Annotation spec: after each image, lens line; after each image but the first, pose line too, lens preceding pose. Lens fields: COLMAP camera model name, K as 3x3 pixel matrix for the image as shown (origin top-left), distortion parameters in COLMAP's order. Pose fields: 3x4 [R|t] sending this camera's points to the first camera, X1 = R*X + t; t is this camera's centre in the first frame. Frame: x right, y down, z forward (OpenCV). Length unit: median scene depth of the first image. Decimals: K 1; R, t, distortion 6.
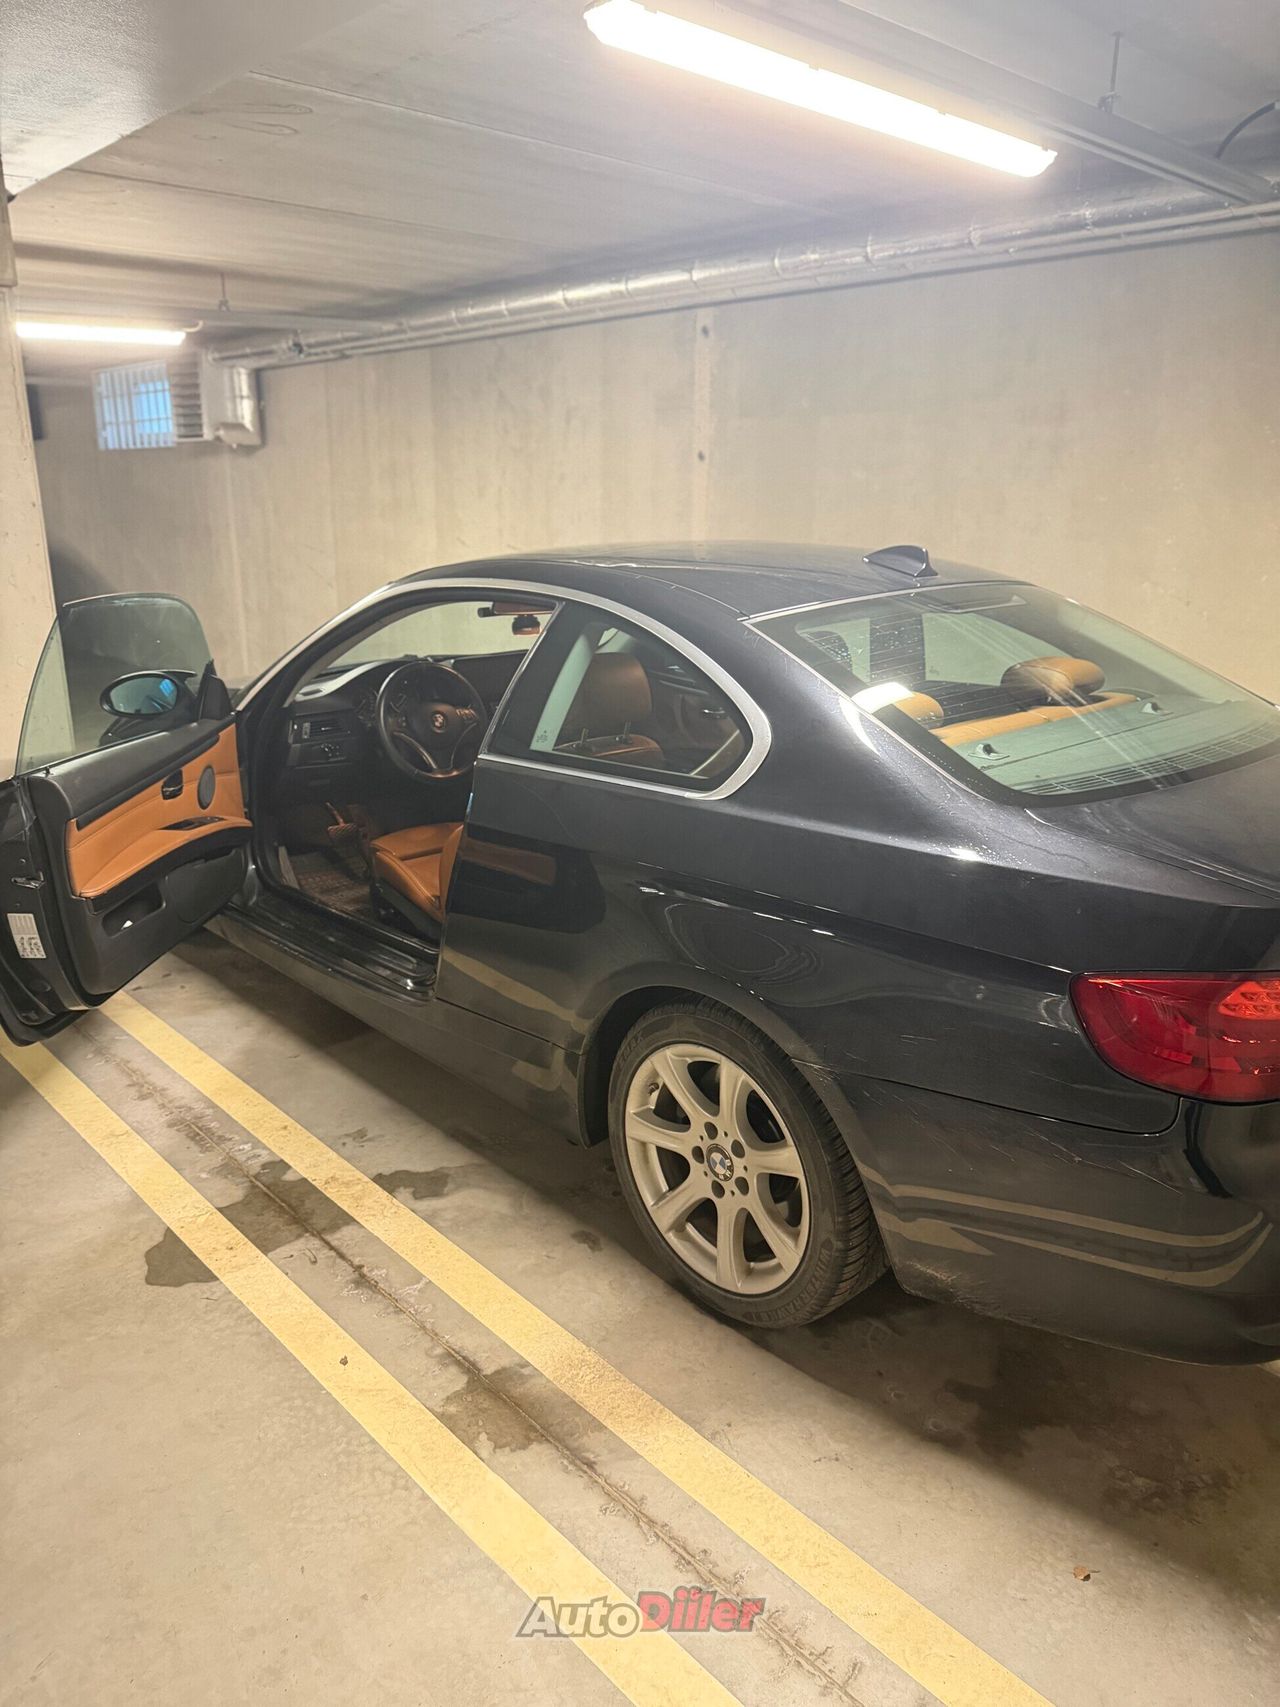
lens RADIAL K [[1216.9, 0, 640.0], [0, 1216.9, 853.5], [0, 0, 1]] dist [0.067611, -0.085898]
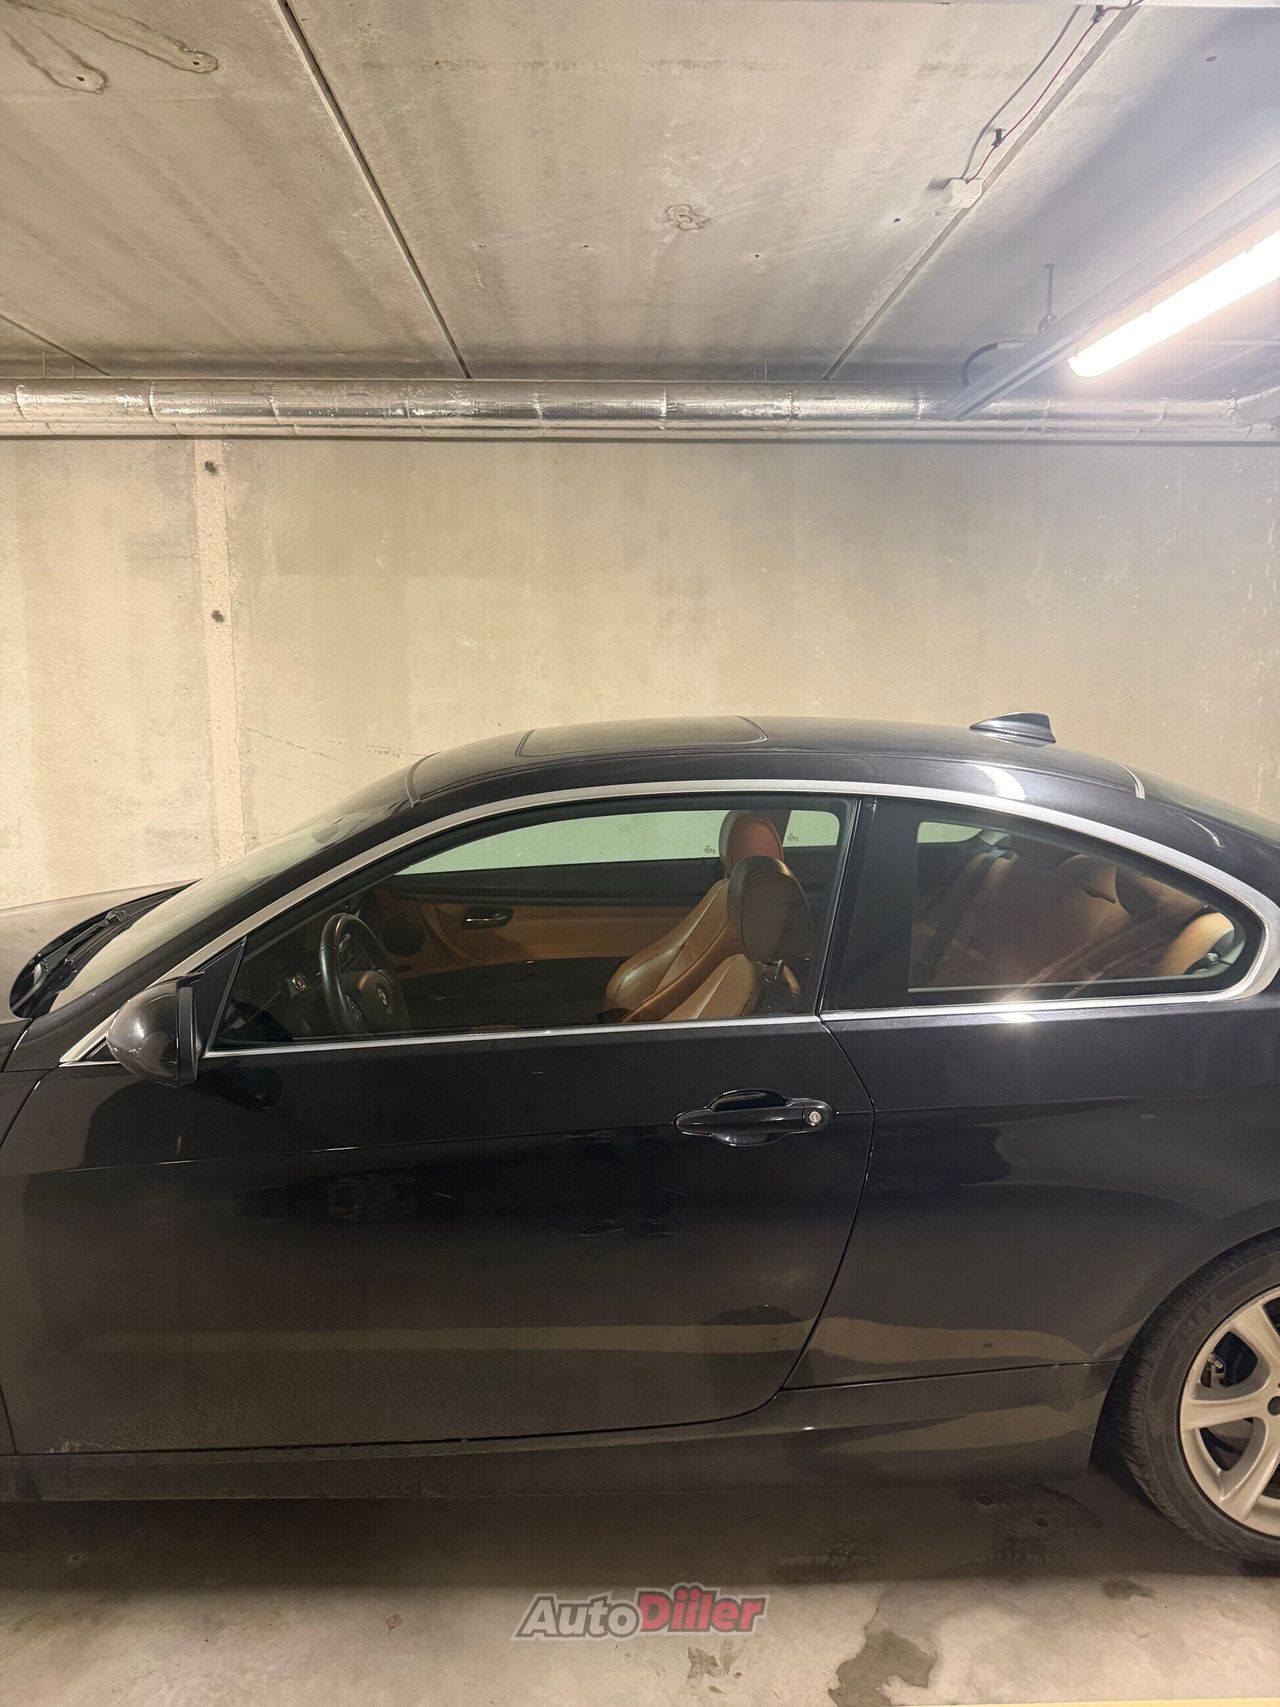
lens RADIAL K [[1160.6, 0, 608.8], [0, 1160.6, 884.5], [0, 0, 1]] dist [-0.004781, -0.019859]
pose [[0.661443, -0.142878, 0.736260, -0.427029], [0.216052, 0.976371, -0.004624, -0.110575], [-0.718202, 0.162128, 0.676683, 0.387828]]
